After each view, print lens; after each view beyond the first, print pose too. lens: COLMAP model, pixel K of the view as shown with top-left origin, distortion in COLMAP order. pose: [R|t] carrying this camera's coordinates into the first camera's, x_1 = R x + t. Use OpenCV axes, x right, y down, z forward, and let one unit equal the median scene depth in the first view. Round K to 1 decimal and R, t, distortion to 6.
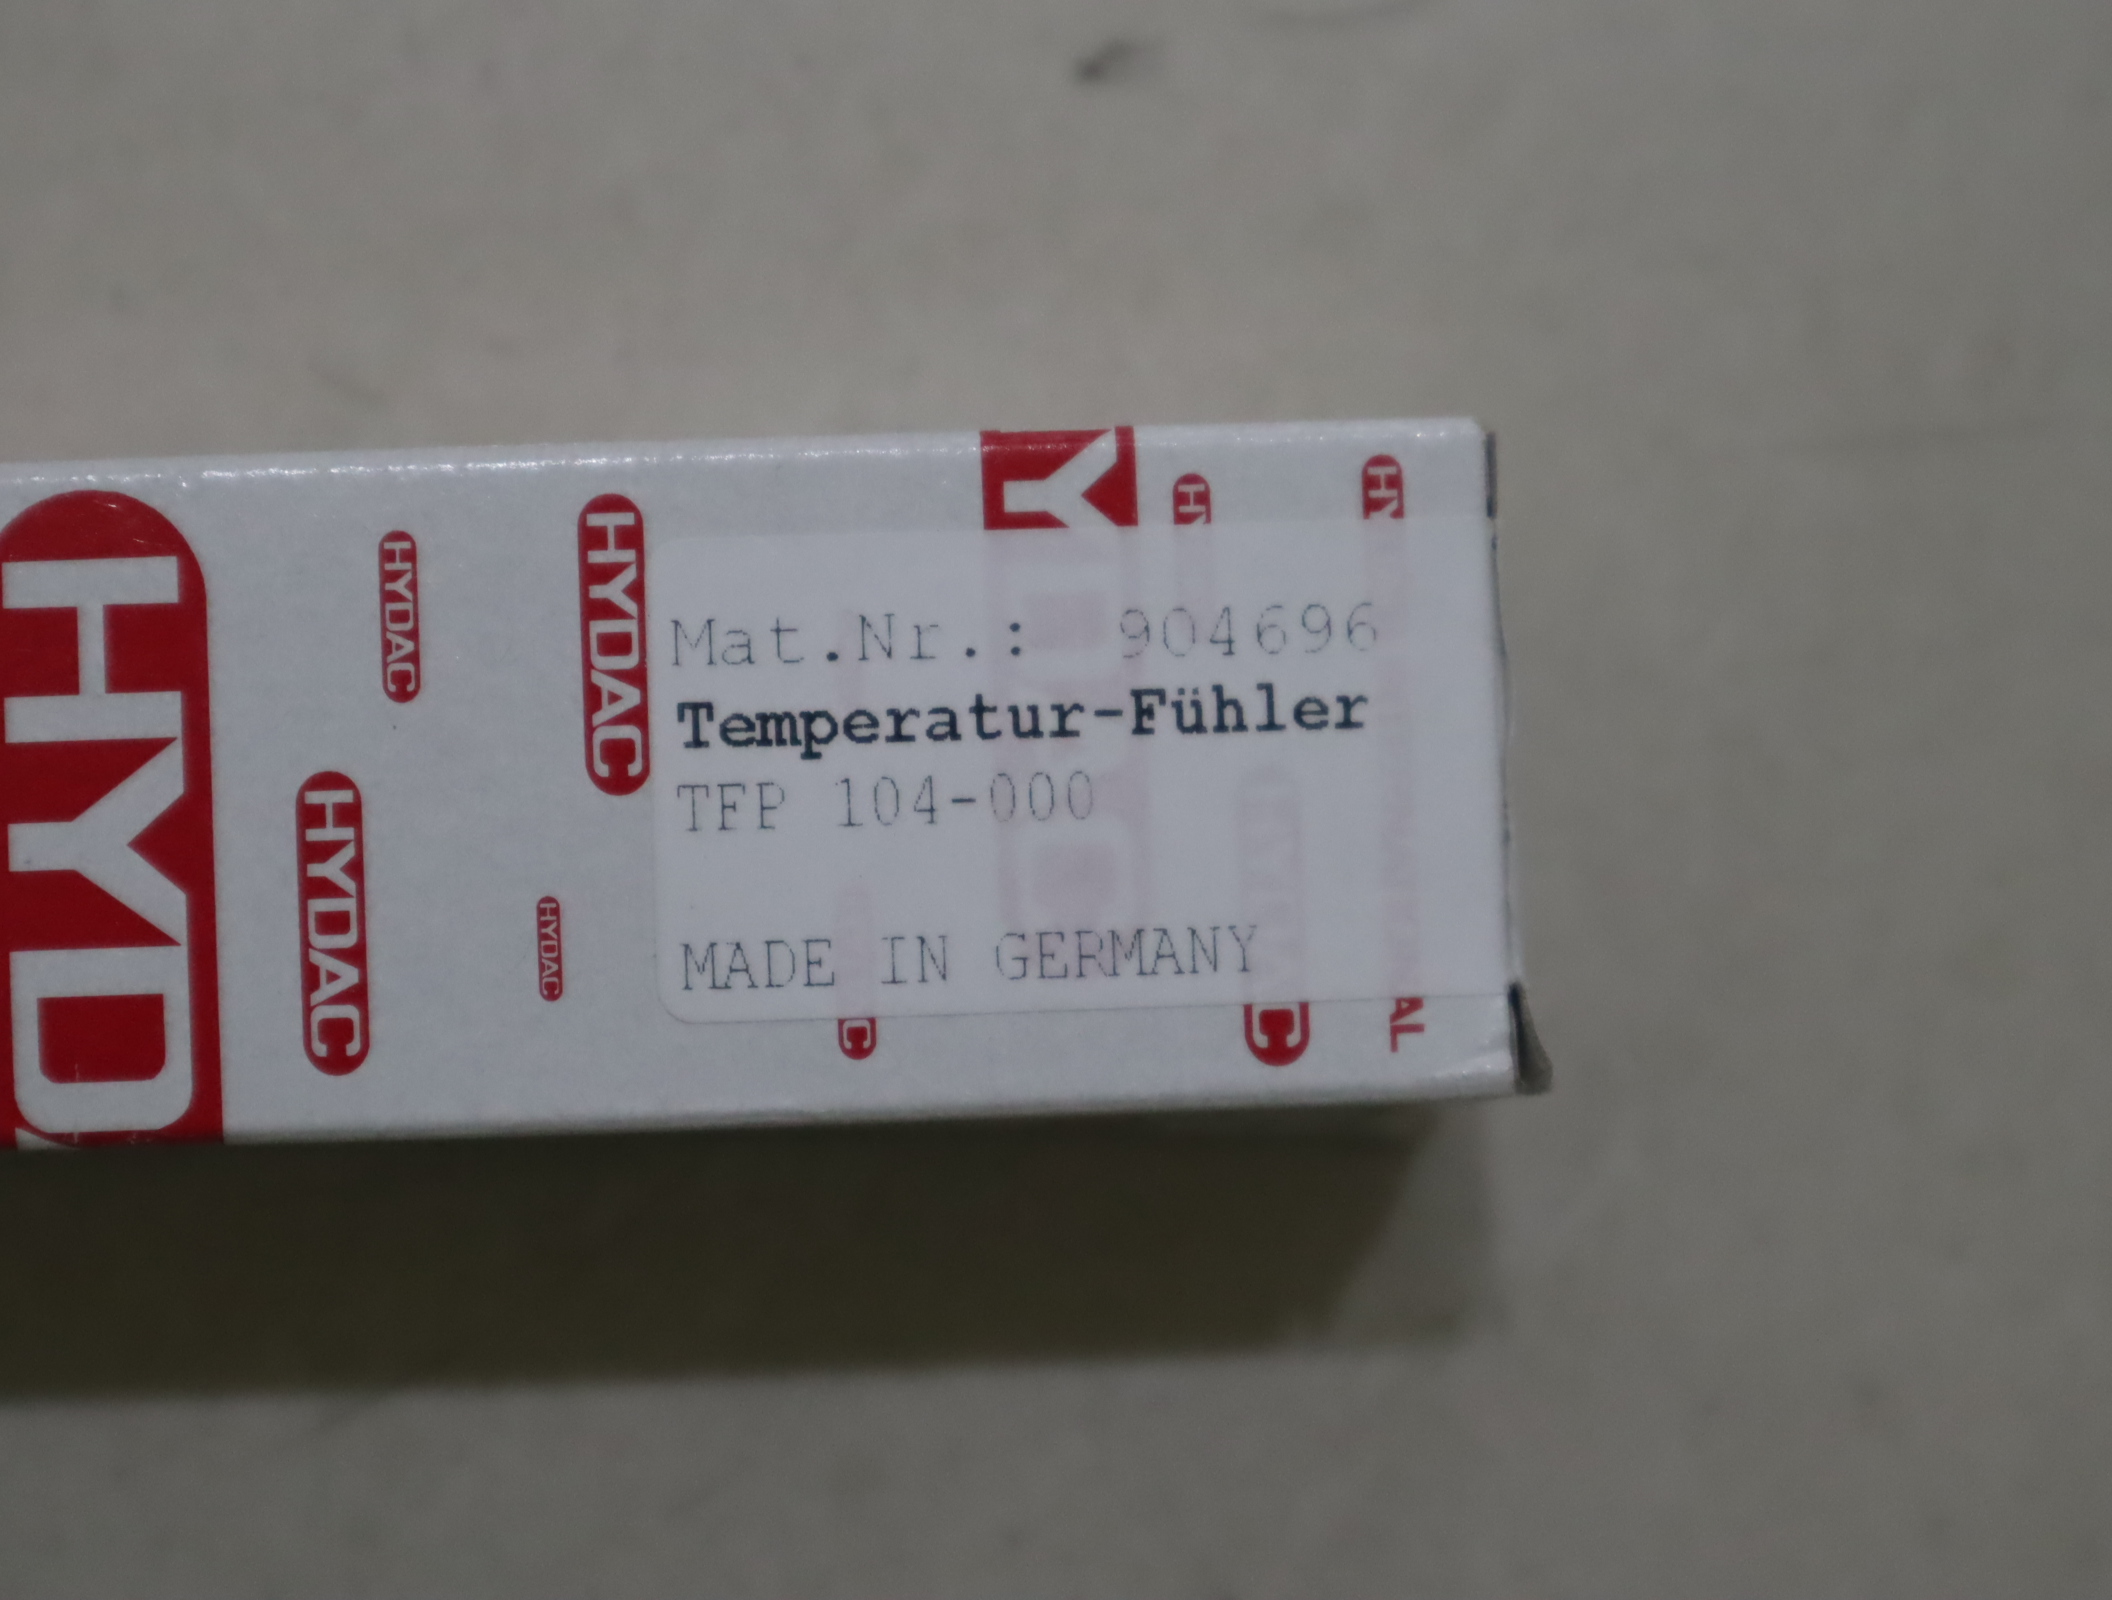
lens RADIAL K [[4584.1, 0, 1054.8], [0, 4584.1, 798.4], [0, 0, 1]] dist [-0.139103, 0.000000]
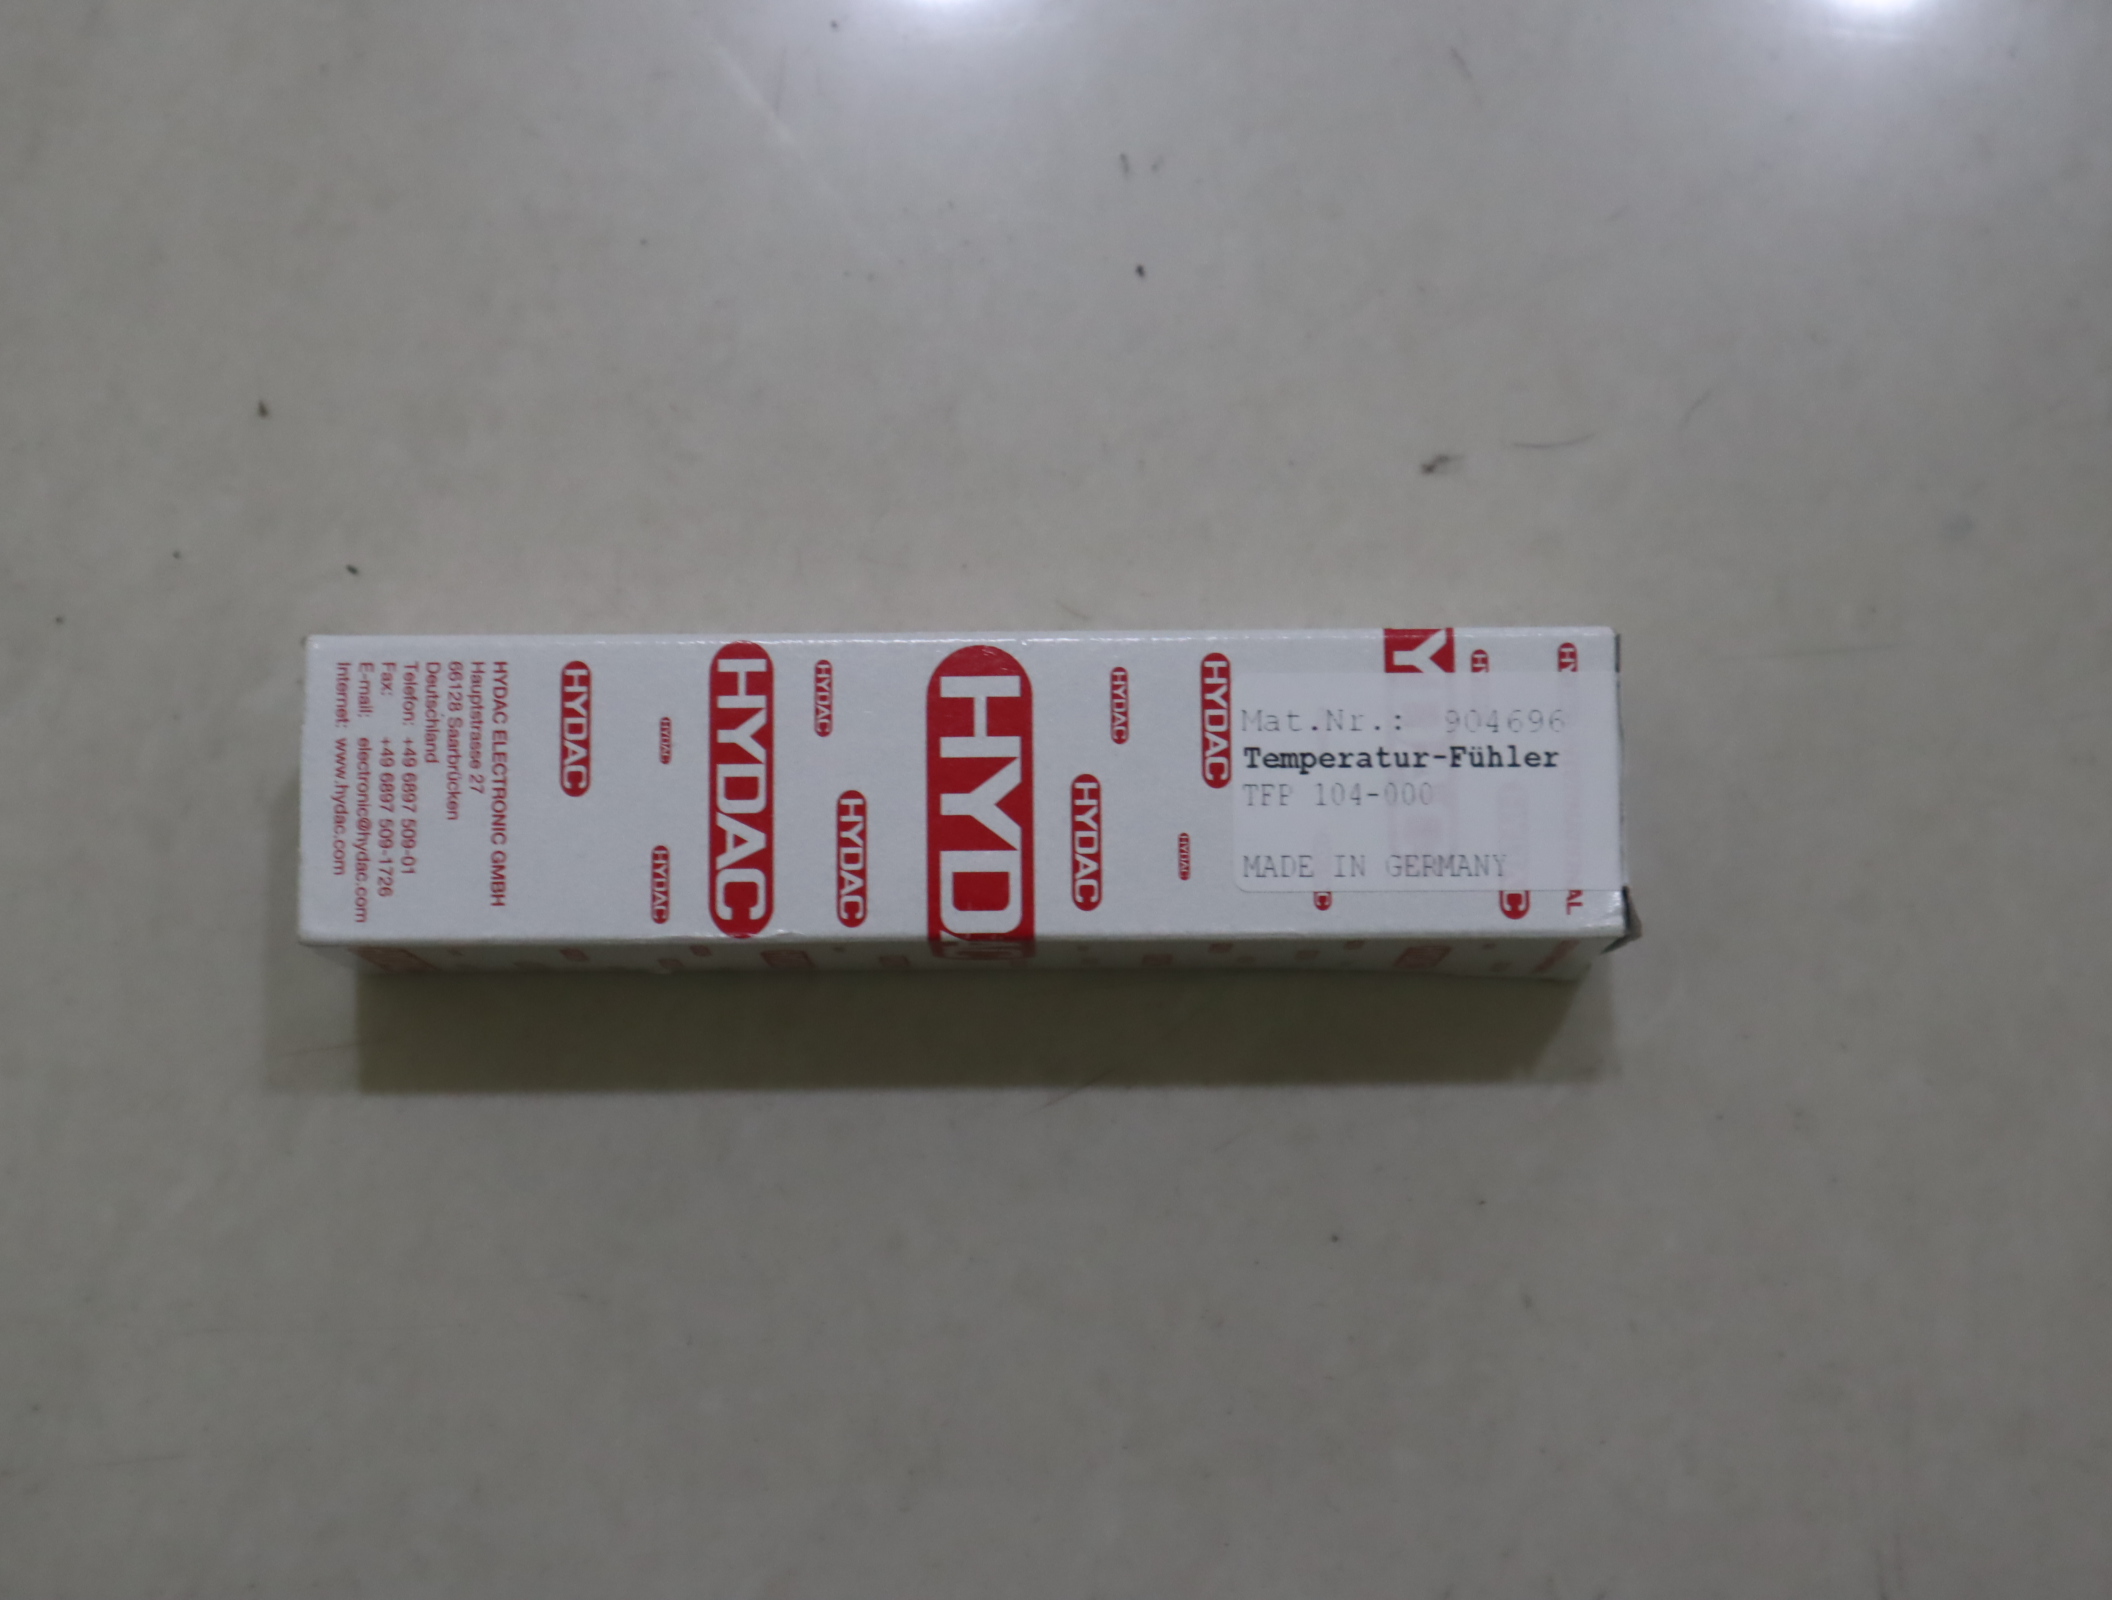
lens RADIAL K [[3580.8, 0, 1057.6], [0, 3580.8, 800.9], [0, 0, 1]] dist [0.035366, 0.000000]
pose [[0.997701, 0.021979, -0.064103, -0.060608], [-0.026626, 0.997009, -0.072561, 0.132136], [0.062317, 0.074101, 0.995302, -0.719559]]
